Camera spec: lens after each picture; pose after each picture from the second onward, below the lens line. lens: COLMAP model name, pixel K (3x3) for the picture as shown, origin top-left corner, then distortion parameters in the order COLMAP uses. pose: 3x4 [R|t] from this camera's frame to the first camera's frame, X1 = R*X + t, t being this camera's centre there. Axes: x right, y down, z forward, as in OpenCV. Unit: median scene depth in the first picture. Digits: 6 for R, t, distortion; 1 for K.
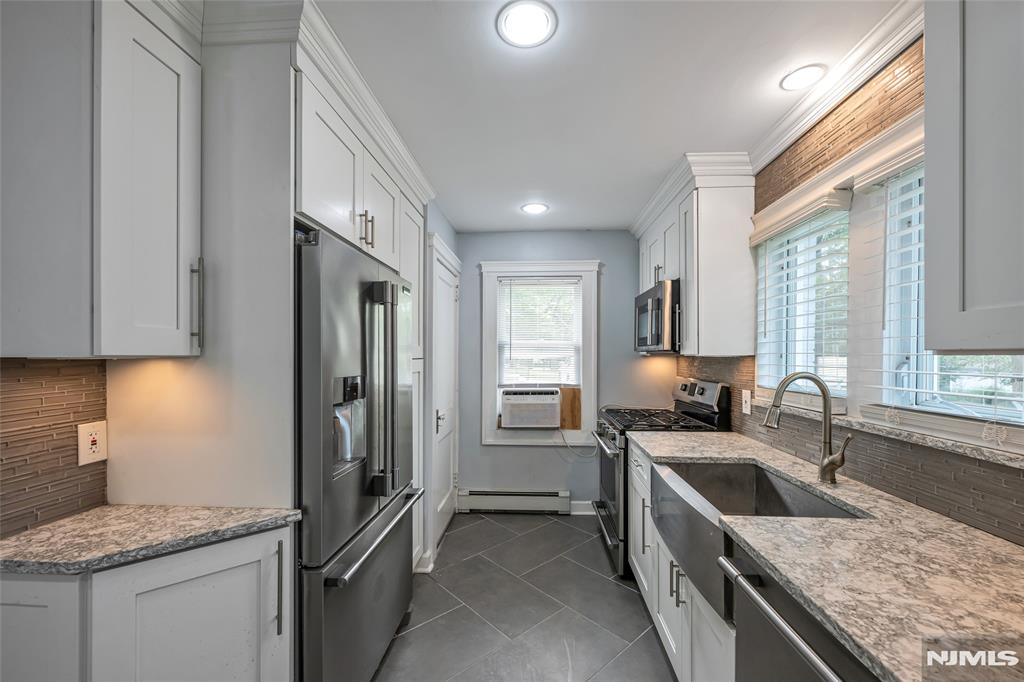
lens RADIAL K [[406.4, 0, 516.1], [0, 406.4, 346.4], [0, 0, 1]] dist [-0.000393, 0.000188]
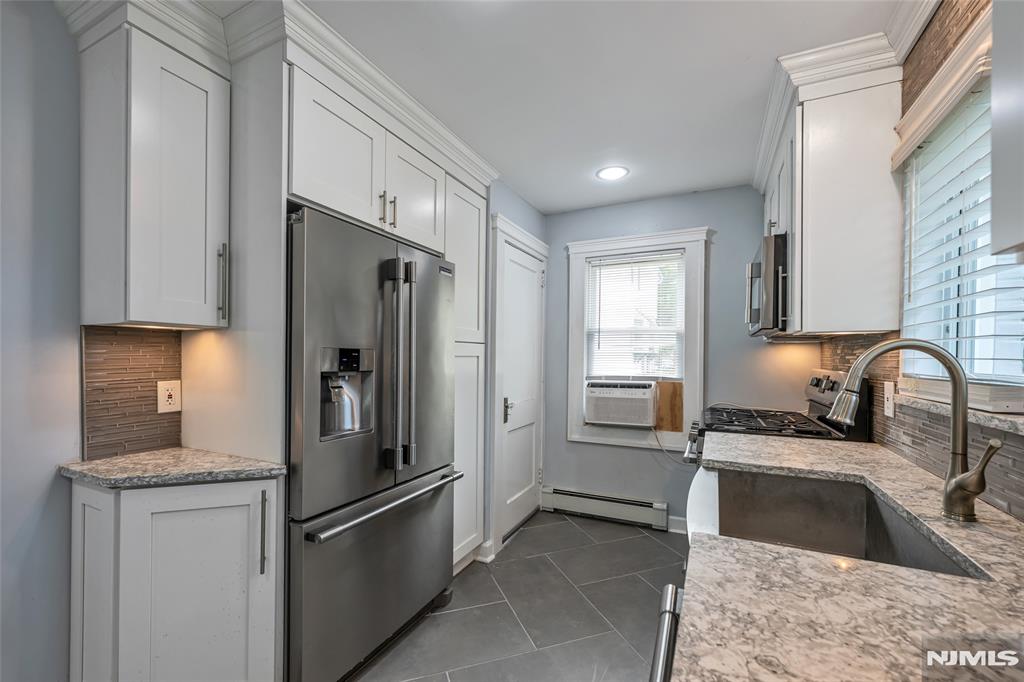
lens RADIAL K [[420.4, 0, 510.8], [0, 420.4, 349.6], [0, 0, 1]] dist [-0.000588, -0.000028]
pose [[0.923942, -0.002740, -0.382522, 0.249202], [0.003768, 0.999991, 0.001938, 0.049524], [0.382513, -0.003232, 0.923944, 0.103502]]
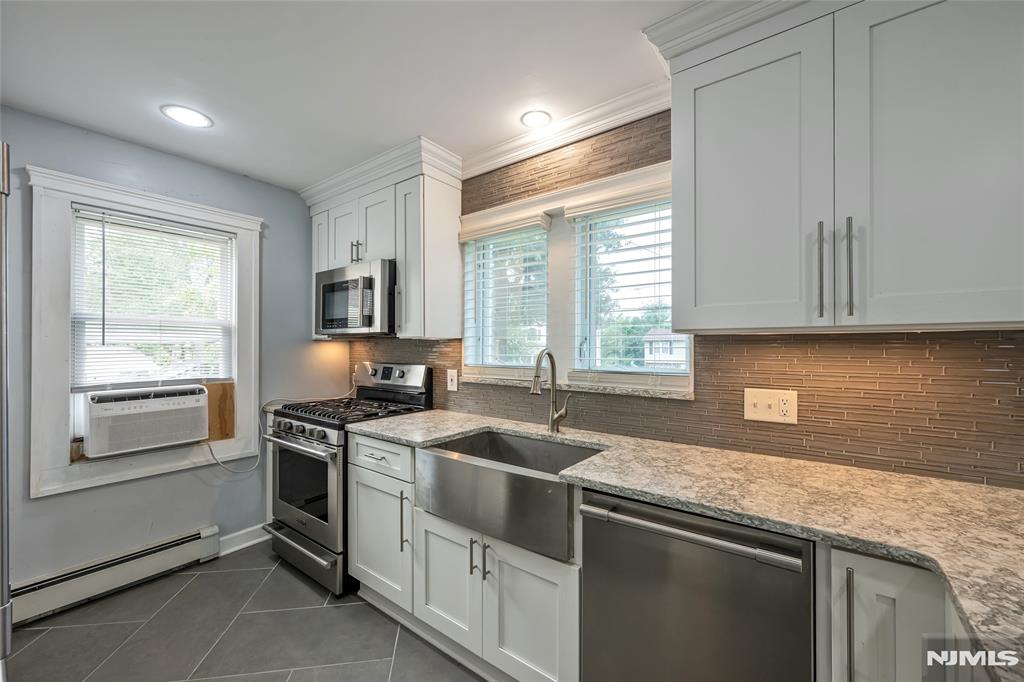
lens RADIAL K [[405.5, 0, 508.6], [0, 405.5, 338.1], [0, 0, 1]] dist [0.000024, 0.000139]
pose [[0.560602, 0.013079, 0.827982, -0.271979], [-0.017328, 0.999842, -0.004062, 0.022823], [-0.827904, -0.012070, 0.560740, 0.246223]]
